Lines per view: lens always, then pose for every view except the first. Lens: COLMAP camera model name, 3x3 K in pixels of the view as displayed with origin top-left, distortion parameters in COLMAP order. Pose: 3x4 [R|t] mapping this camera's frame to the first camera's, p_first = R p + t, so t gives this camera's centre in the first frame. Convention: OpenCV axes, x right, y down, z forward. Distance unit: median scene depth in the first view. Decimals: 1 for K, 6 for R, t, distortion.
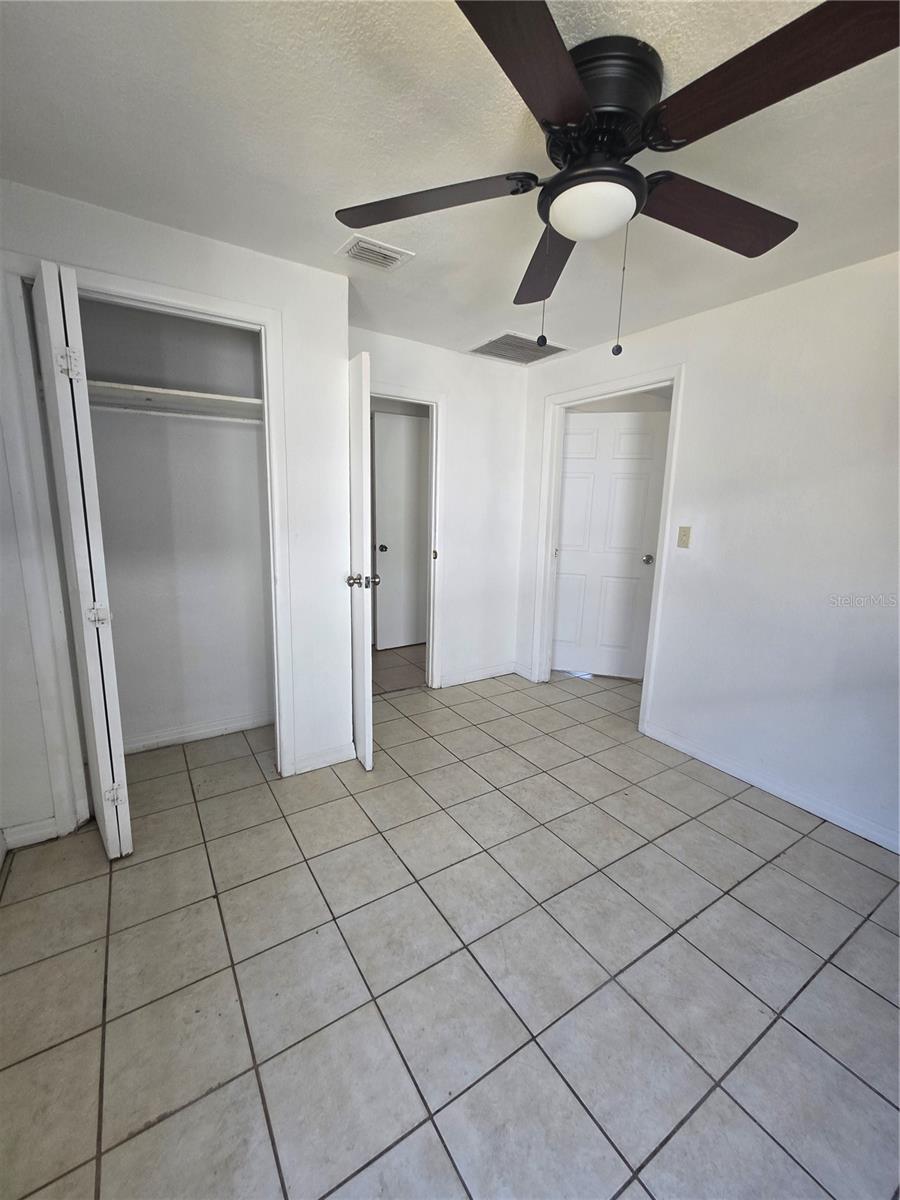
lens RADIAL K [[491.2, 0, 446.5], [0, 491.2, 592.8], [0, 0, 1]] dist [-0.000357, -0.000404]
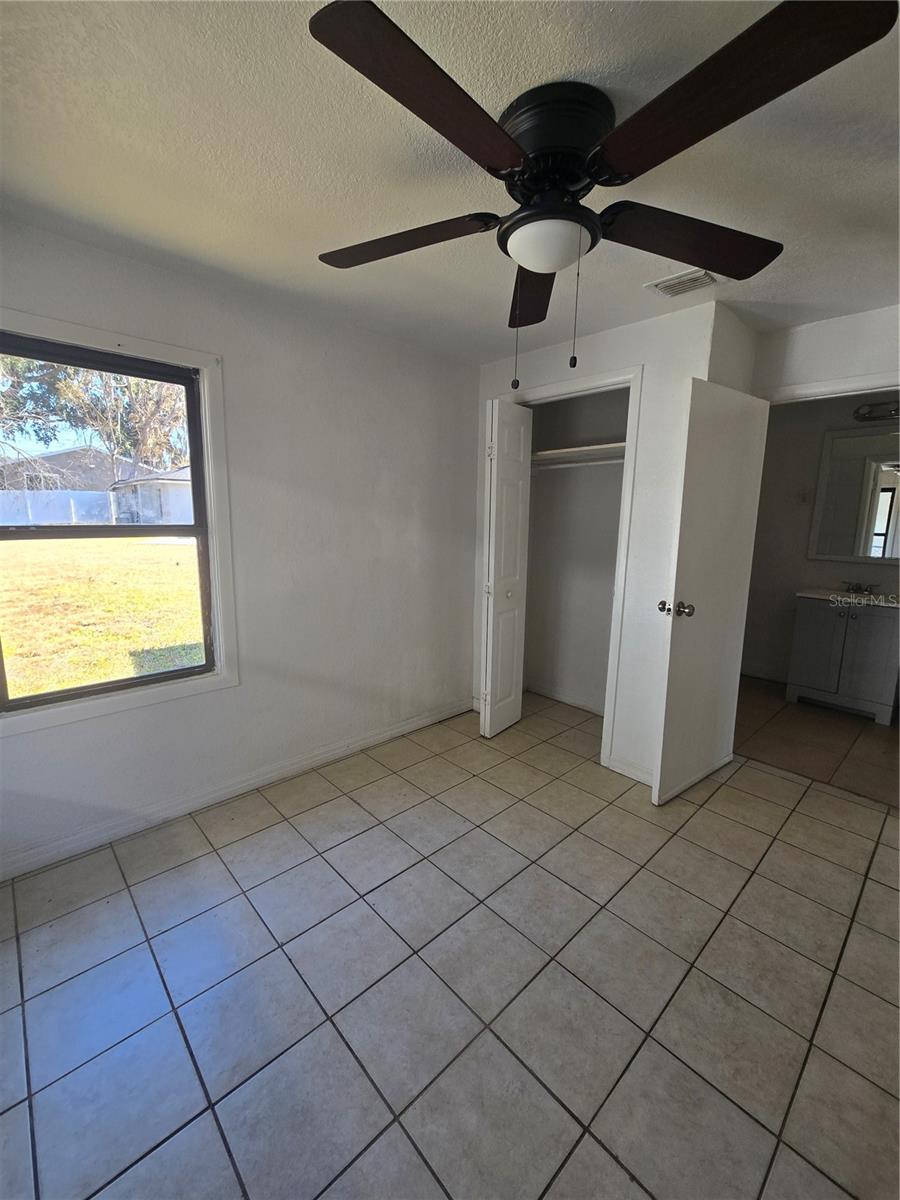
lens RADIAL K [[491.2, 0, 446.5], [0, 491.2, 592.8], [0, 0, 1]] dist [-0.000357, -0.000404]
pose [[0.175696, 0.137004, -0.974865, 0.931430], [-0.193641, 0.975732, 0.102227, -0.089967], [0.965212, 0.170813, 0.197961, 0.491033]]
